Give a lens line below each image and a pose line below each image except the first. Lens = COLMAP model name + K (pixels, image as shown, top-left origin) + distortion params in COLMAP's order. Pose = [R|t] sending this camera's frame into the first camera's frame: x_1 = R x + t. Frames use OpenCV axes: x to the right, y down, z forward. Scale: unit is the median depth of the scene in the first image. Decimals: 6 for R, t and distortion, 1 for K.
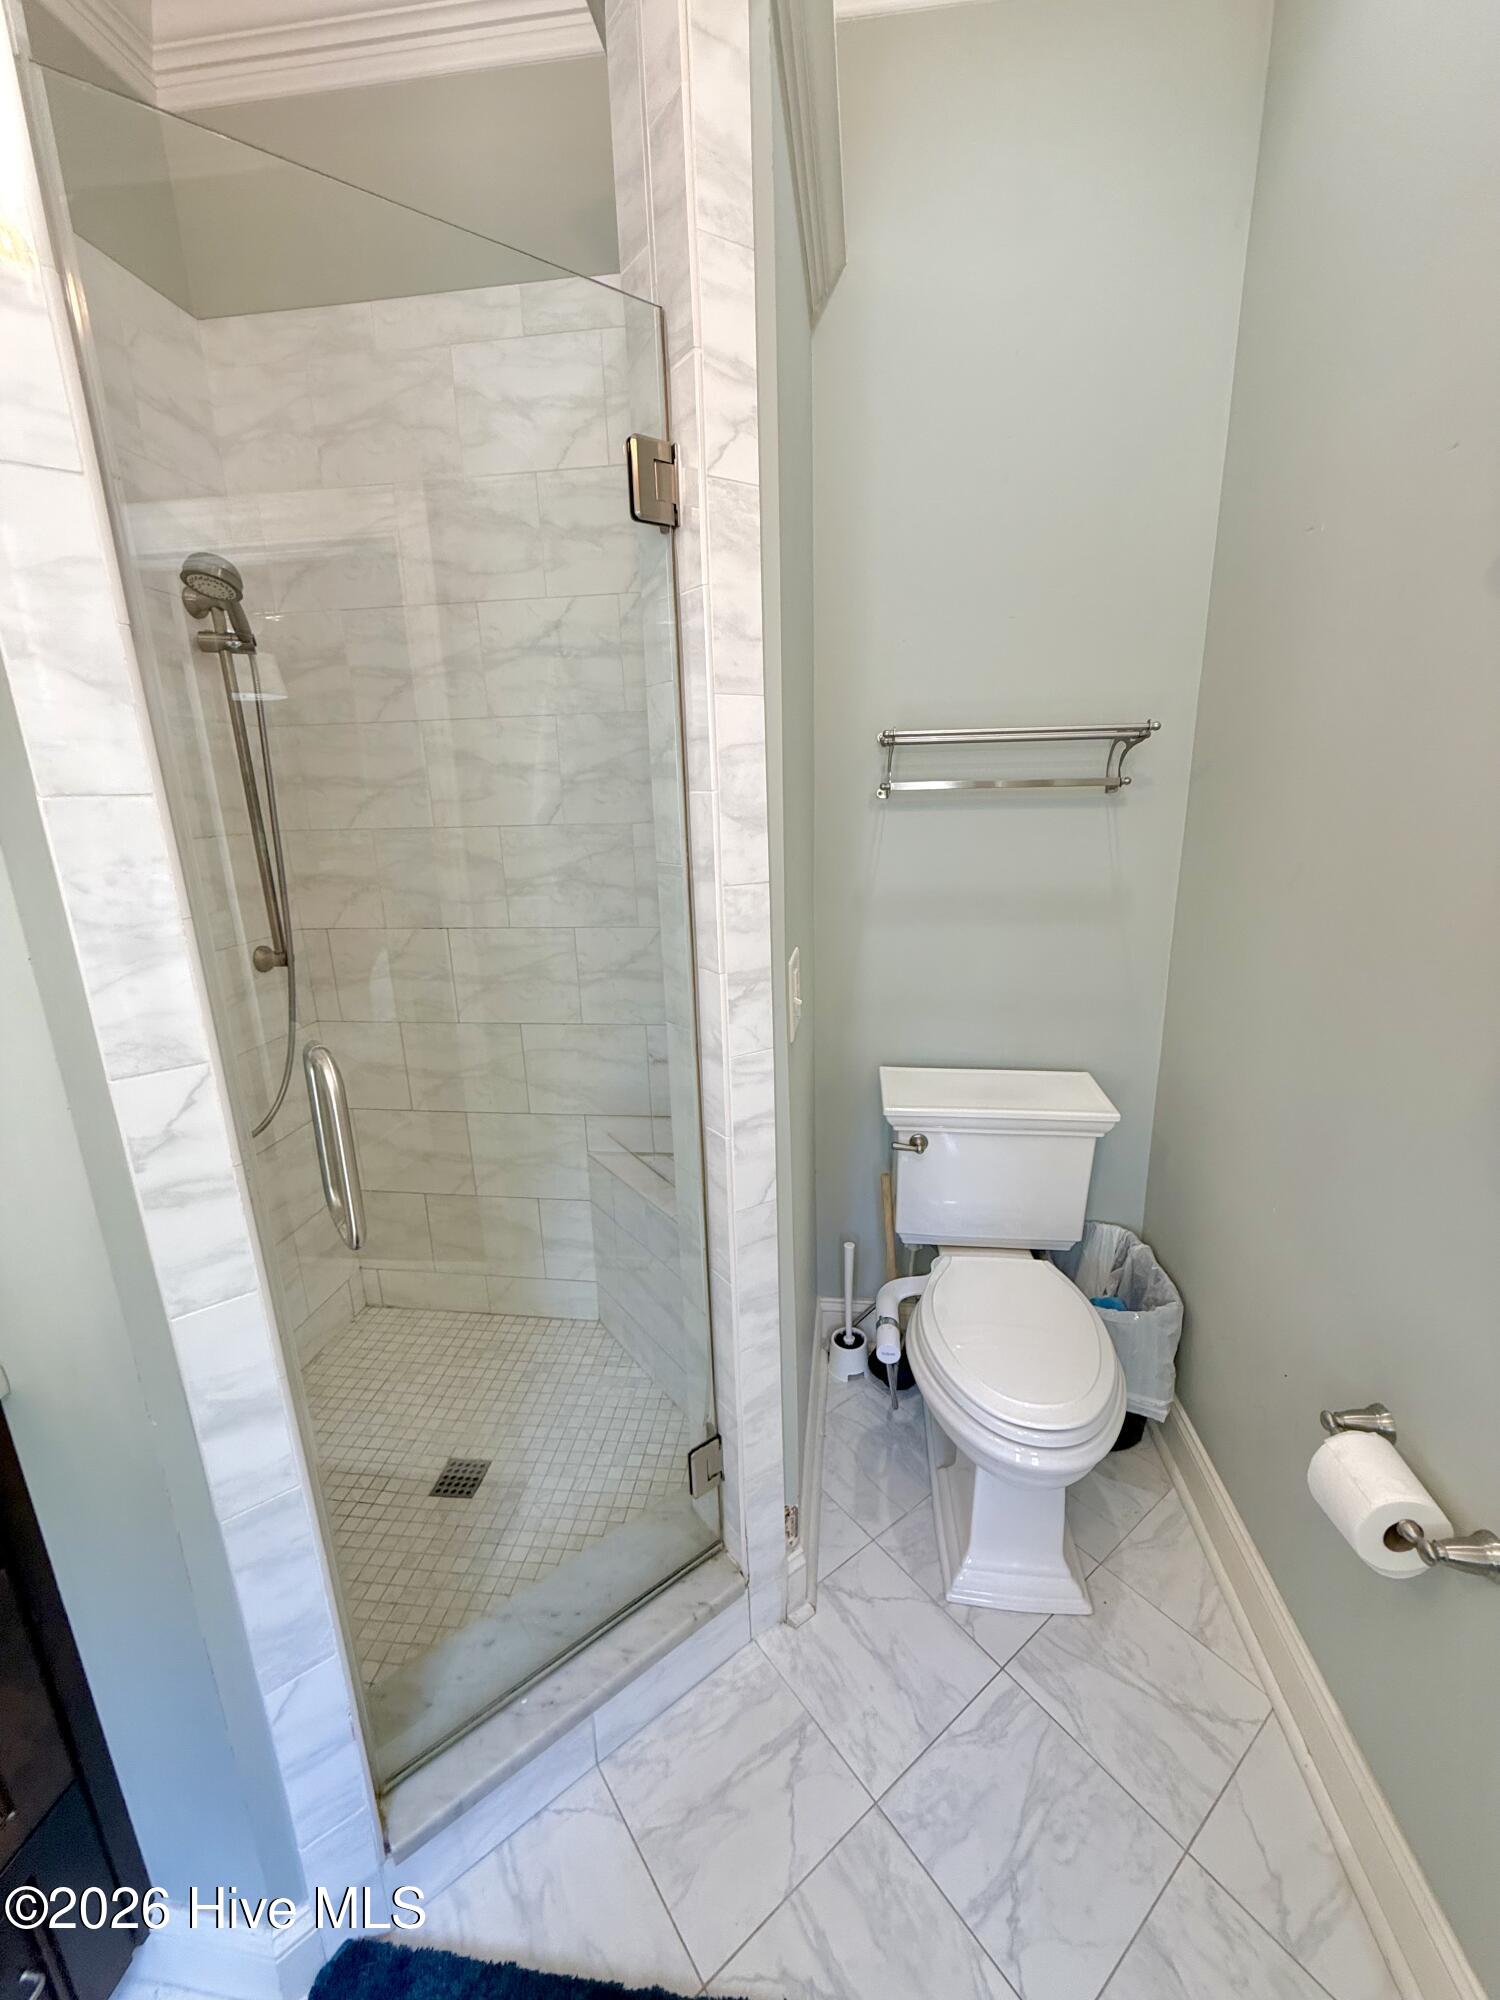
lens RADIAL K [[817.5, 0, 752.6], [0, 817.5, 999.1], [0, 0, 1]] dist [0.000532, 0.000314]
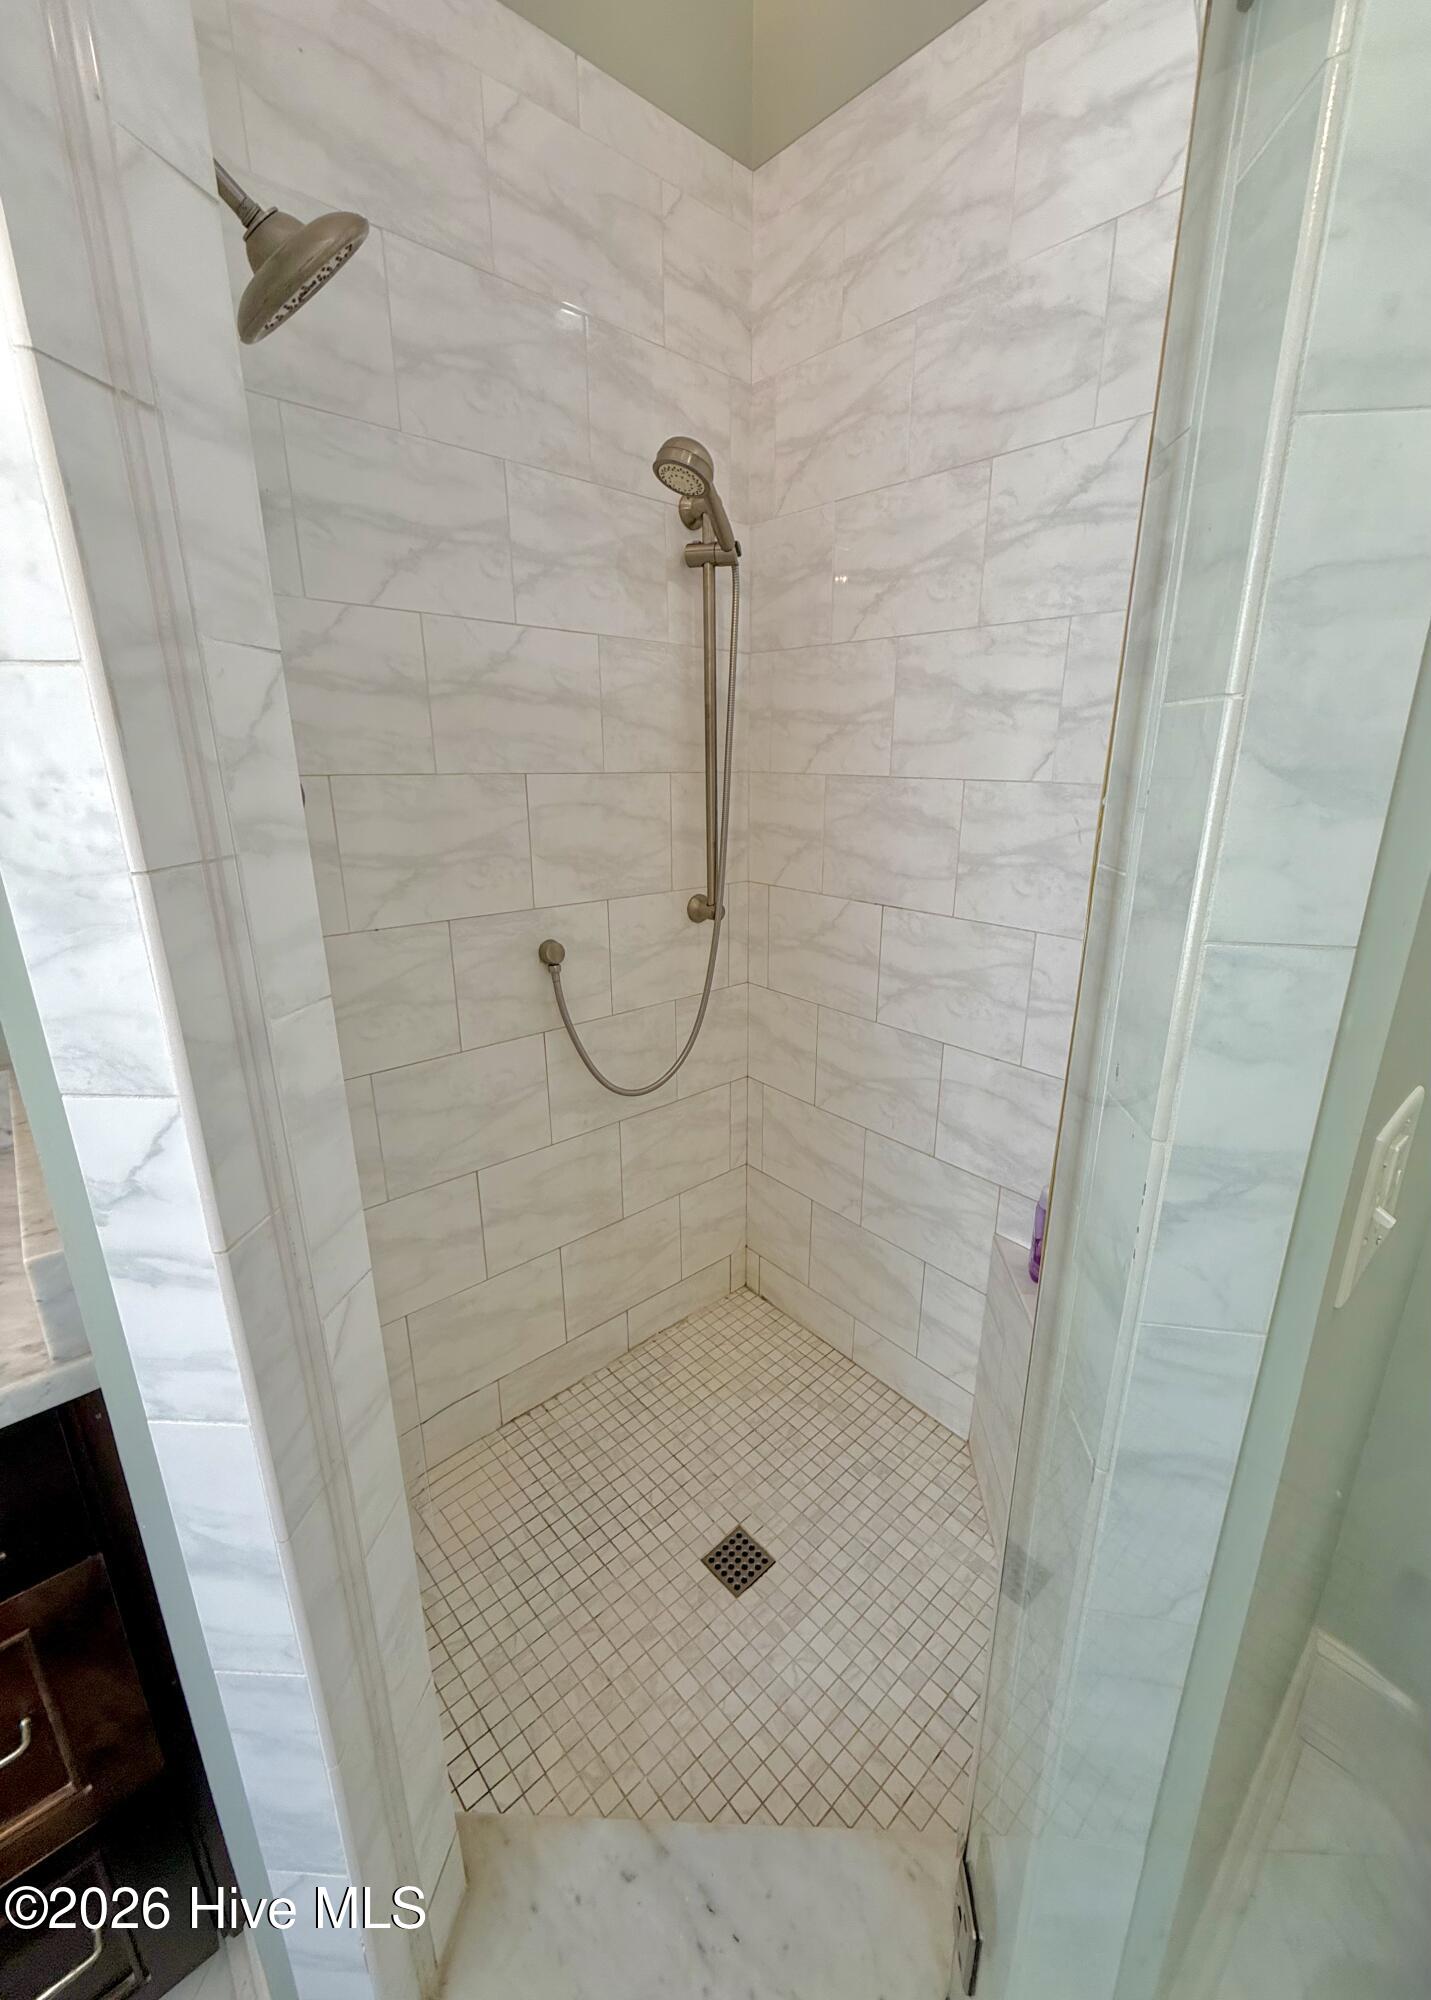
lens RADIAL K [[840.8, 0, 717.5], [0, 840.8, 1003.8], [0, 0, 1]] dist [0.001458, -0.000800]
pose [[0.769811, 0.218033, -0.599878, 0.017741], [-0.190715, 0.975484, 0.109811, -0.058693], [0.609113, 0.029872, 0.792520, 0.287785]]
